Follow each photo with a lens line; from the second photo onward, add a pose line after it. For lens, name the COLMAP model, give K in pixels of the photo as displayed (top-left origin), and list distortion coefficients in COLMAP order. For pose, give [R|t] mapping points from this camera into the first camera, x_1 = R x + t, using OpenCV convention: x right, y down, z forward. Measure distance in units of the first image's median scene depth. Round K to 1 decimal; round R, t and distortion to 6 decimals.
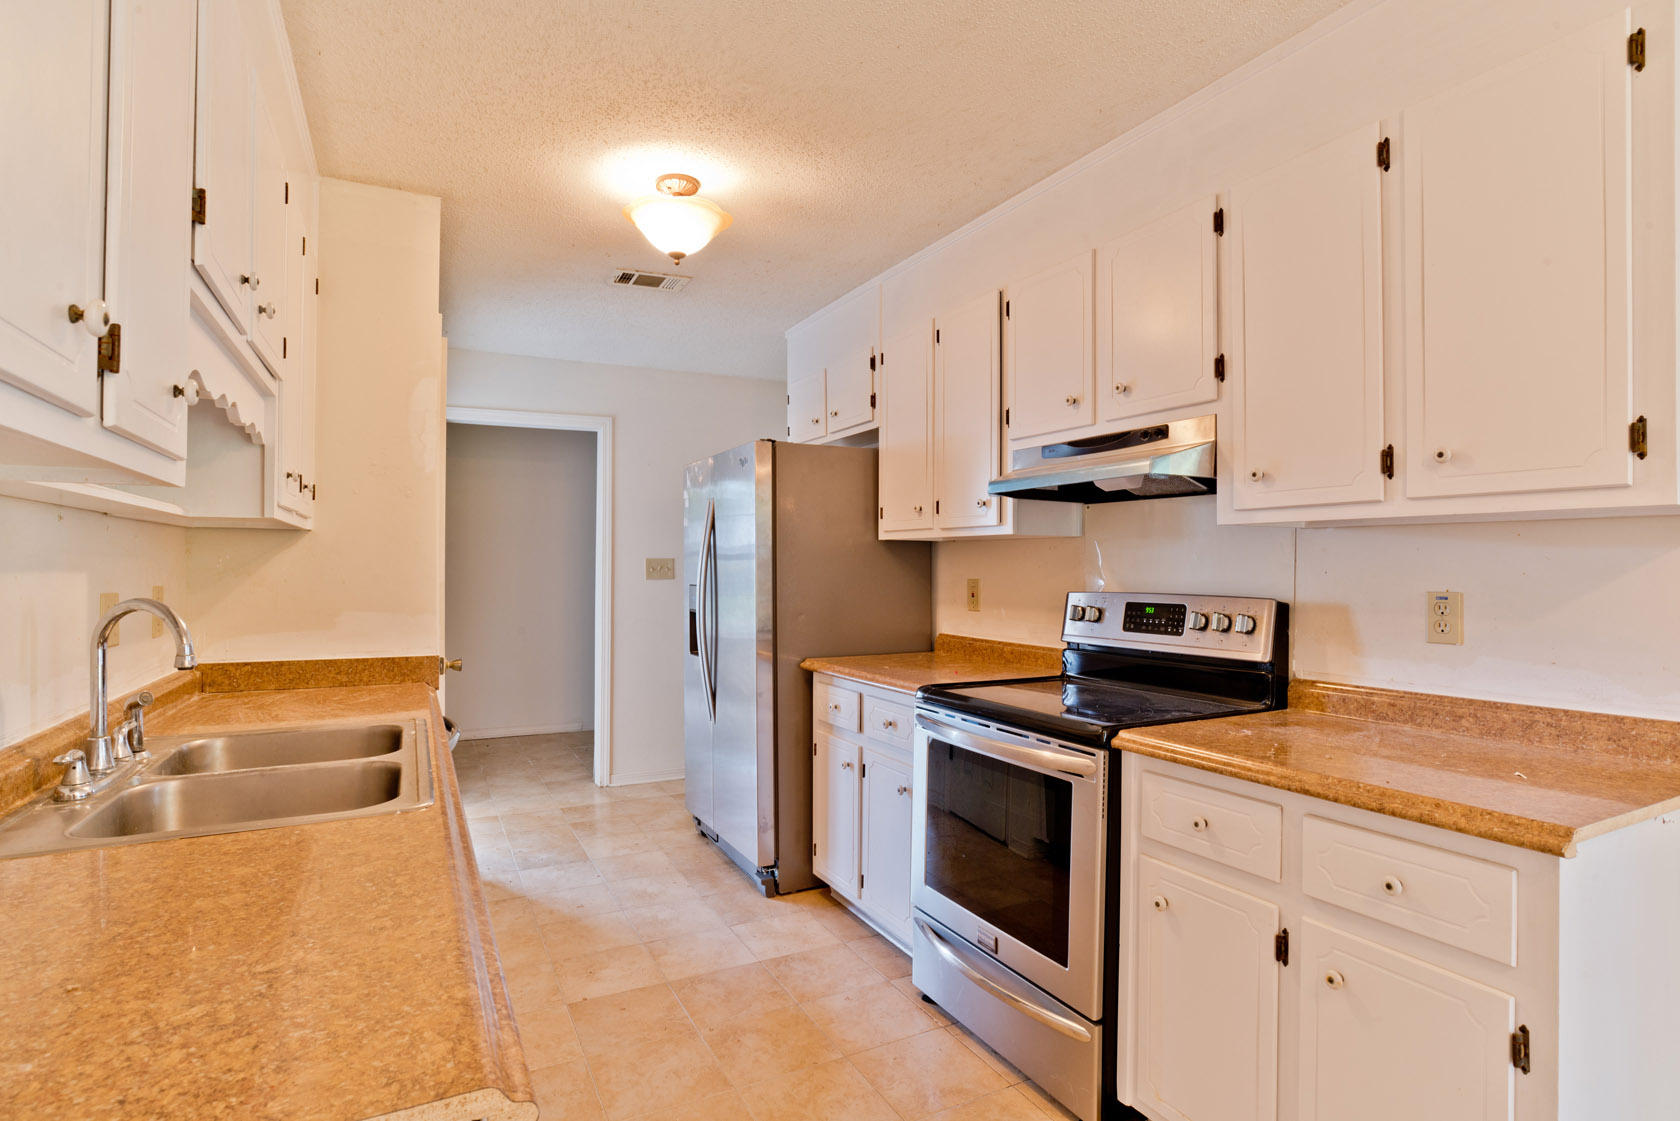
lens RADIAL K [[857.0, 0, 840.0], [0, 857.0, 560.5], [0, 0, 1]] dist [-0.052947, 0.024656]
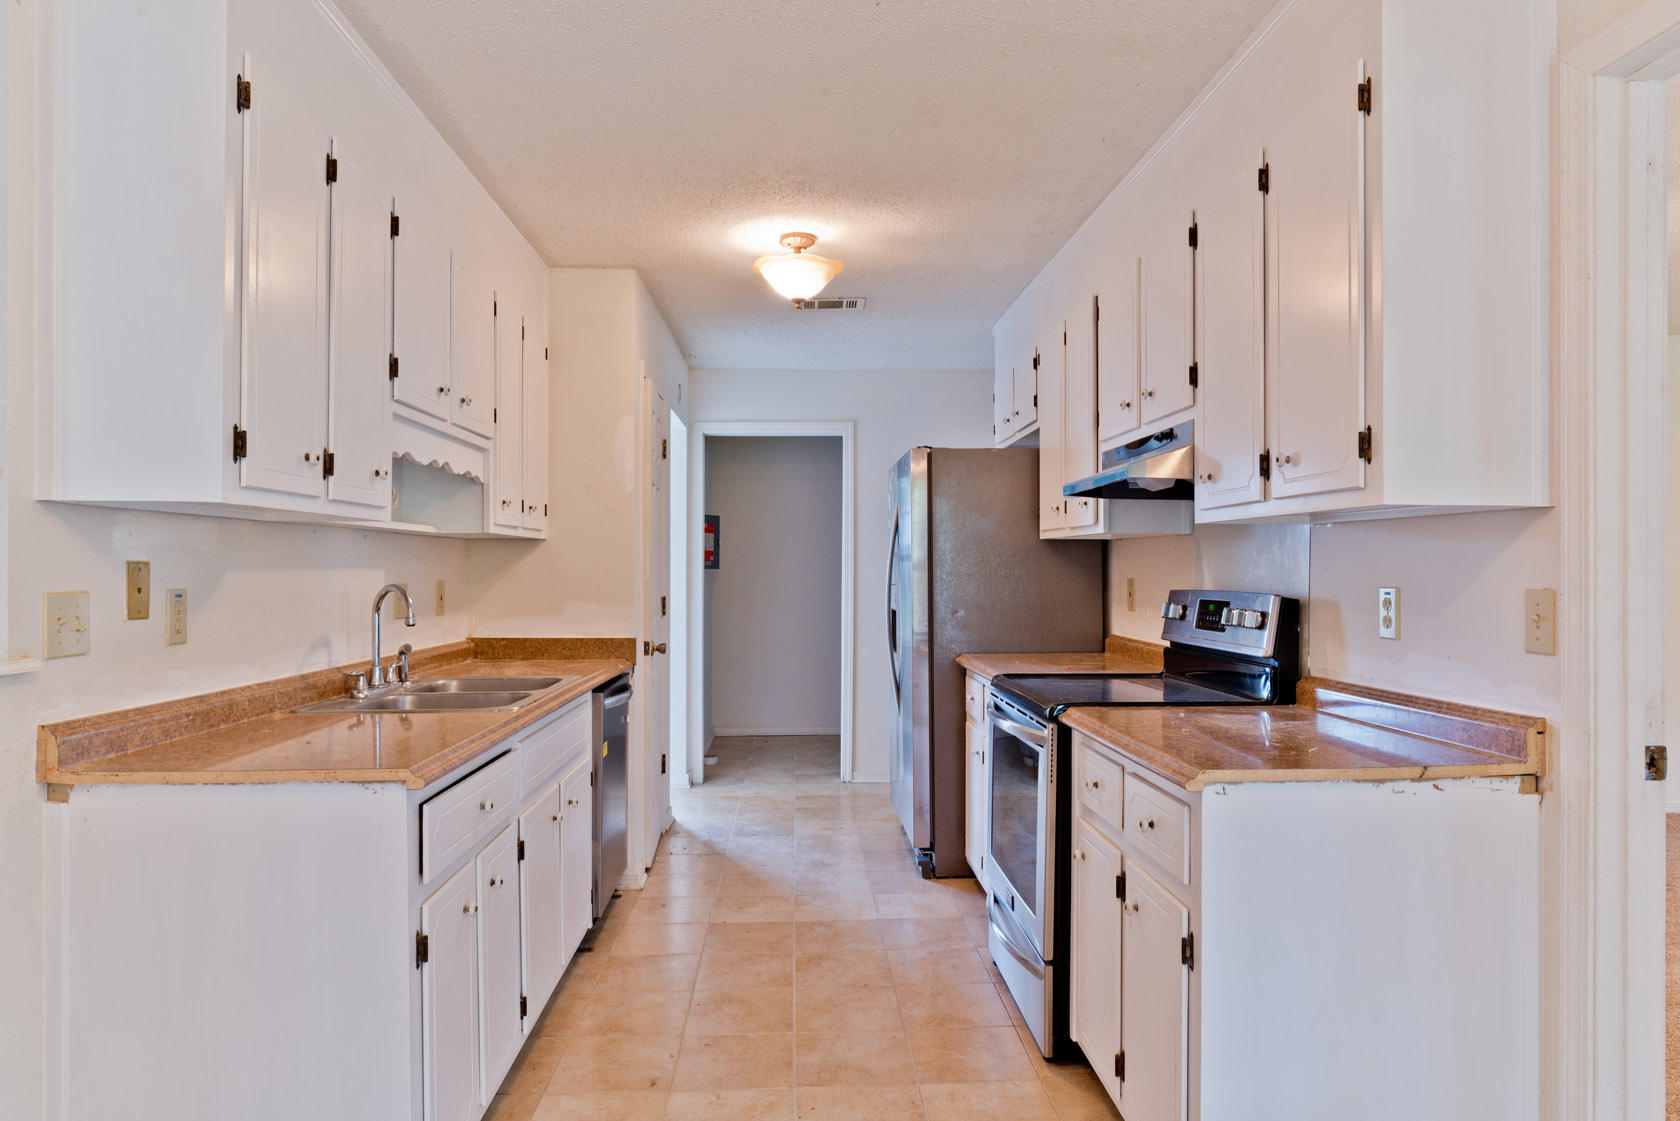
lens RADIAL K [[1042.8, 0, 840.0], [0, 1042.8, 560.5], [0, 0, 1]] dist [-0.034936, -0.000163]
pose [[0.911032, -0.006025, -0.412293, 0.457504], [0.005356, 0.999982, -0.002778, 0.003999], [0.412302, 0.000322, 0.911047, -0.287874]]
